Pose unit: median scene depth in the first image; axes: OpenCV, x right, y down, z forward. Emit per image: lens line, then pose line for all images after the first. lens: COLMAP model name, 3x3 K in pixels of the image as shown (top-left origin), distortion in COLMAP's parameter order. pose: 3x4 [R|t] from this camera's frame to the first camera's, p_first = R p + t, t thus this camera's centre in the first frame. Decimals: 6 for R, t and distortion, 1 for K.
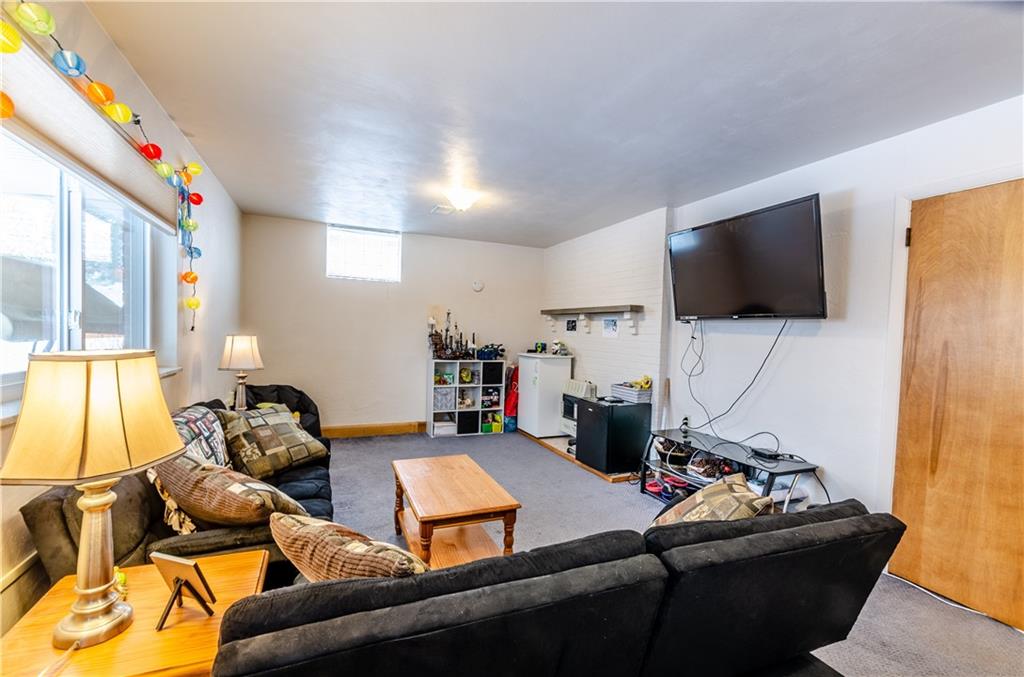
lens RADIAL K [[442.4, 0, 511.6], [0, 442.4, 343.3], [0, 0, 1]] dist [0.007467, -0.003651]
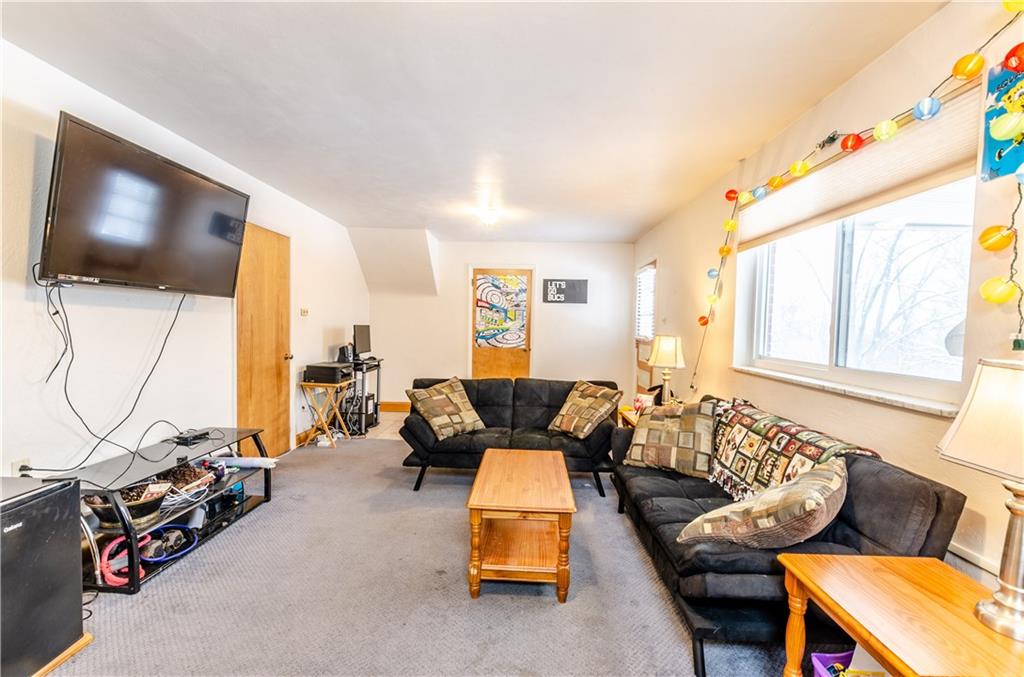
lens RADIAL K [[442.4, 0, 512.7], [0, 442.4, 341.8], [0, 0, 1]] dist [0.007467, -0.003651]
pose [[-0.906553, -0.066415, 0.416834, -0.554002], [-0.037549, 0.996318, 0.077081, -0.066054], [-0.420419, 0.054226, -0.905708, 2.038321]]
